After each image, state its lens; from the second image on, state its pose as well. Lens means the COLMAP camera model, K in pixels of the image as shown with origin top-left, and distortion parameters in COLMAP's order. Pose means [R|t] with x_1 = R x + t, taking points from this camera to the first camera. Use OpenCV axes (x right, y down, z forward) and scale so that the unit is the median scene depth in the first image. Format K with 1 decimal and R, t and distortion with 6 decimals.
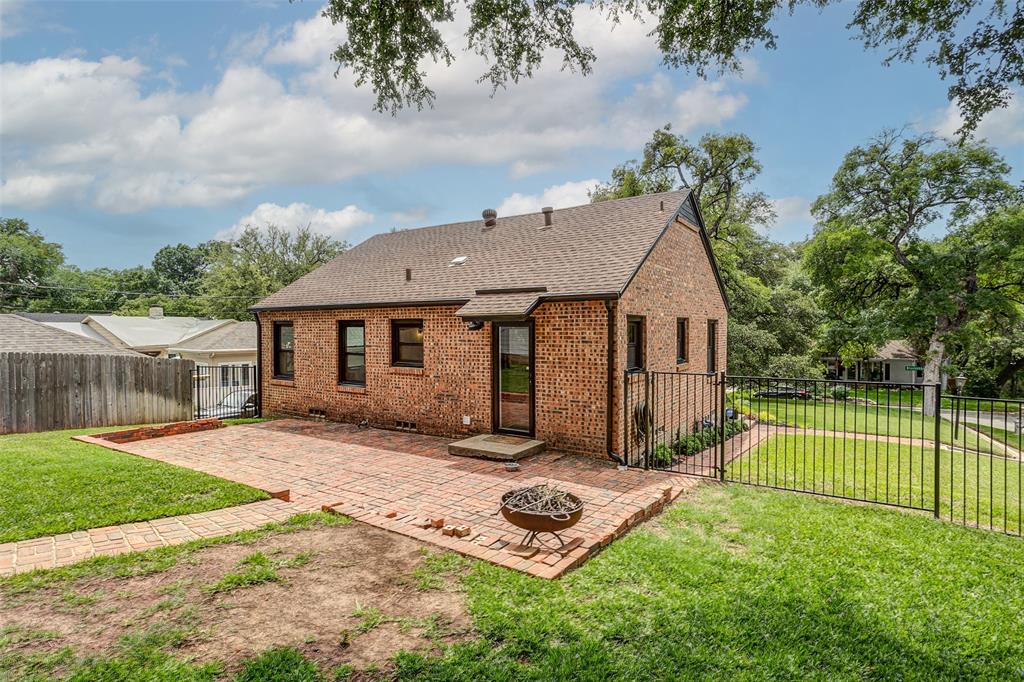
lens RADIAL K [[514.0, 0, 515.5], [0, 514.0, 341.6], [0, 0, 1]] dist [-0.018350, 0.007906]
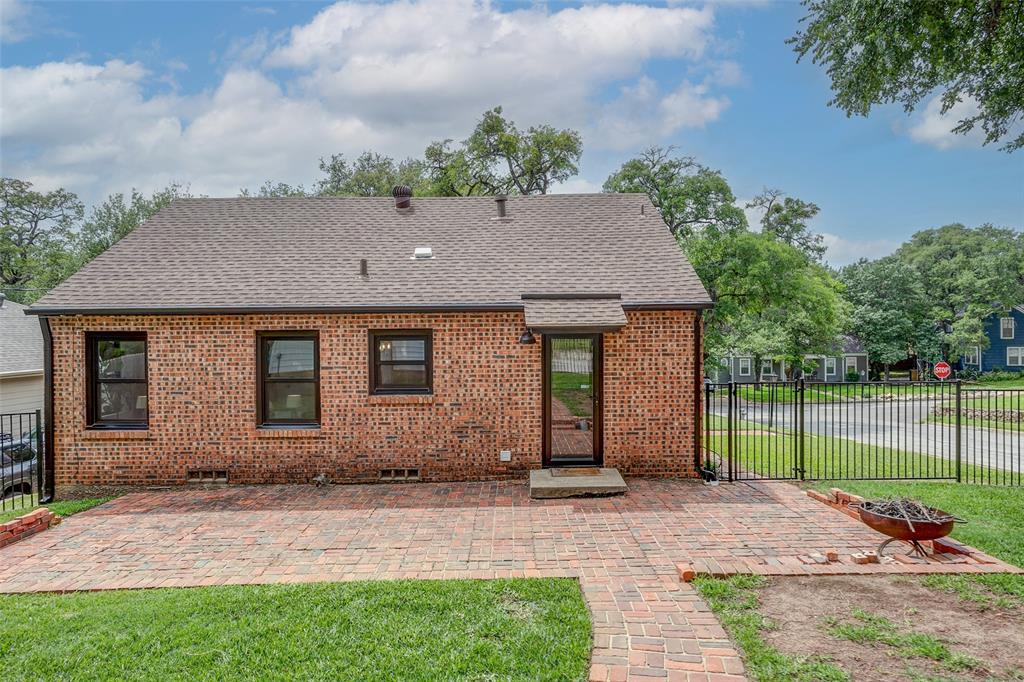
lens RADIAL K [[618.8, 0, 511.1], [0, 618.8, 339.9], [0, 0, 1]] dist [-0.004231, 0.002884]
pose [[0.837383, -0.014930, 0.546413, -0.618831], [0.021509, 0.999753, -0.005645, -0.022391], [-0.546194, 0.016480, 0.837497, 0.184394]]
